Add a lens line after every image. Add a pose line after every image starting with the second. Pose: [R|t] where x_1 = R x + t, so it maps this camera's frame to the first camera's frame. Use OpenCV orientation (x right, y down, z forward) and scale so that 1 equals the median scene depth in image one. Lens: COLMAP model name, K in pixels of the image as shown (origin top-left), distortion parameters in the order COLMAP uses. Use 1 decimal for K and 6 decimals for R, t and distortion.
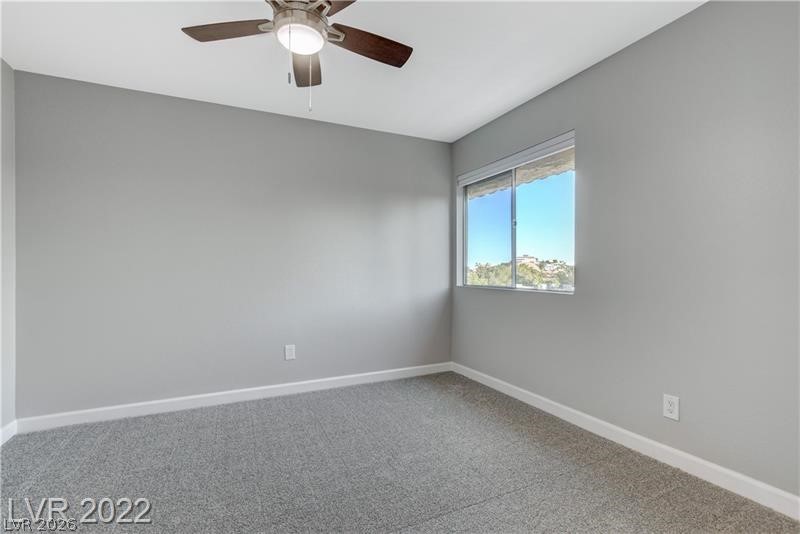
lens RADIAL K [[367.8, 0, 400.0], [0, 367.8, 267.0], [0, 0, 1]] dist [-0.003019, -0.000465]
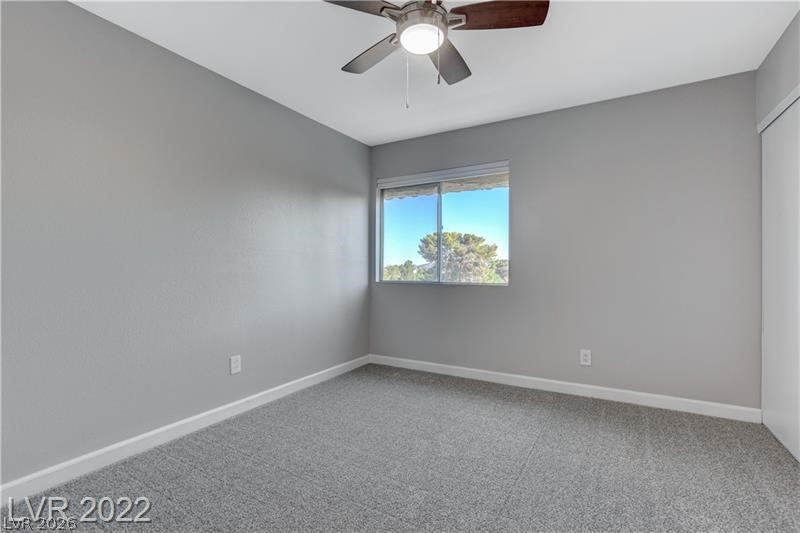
lens RADIAL K [[361.4, 0, 399.1], [0, 361.4, 264.8], [0, 0, 1]] dist [-0.000961, -0.000195]
pose [[0.835222, 0.007406, 0.549863, -0.405246], [-0.006081, 0.999973, -0.004231, 0.006286], [-0.549880, 0.000190, 0.835244, 0.101758]]
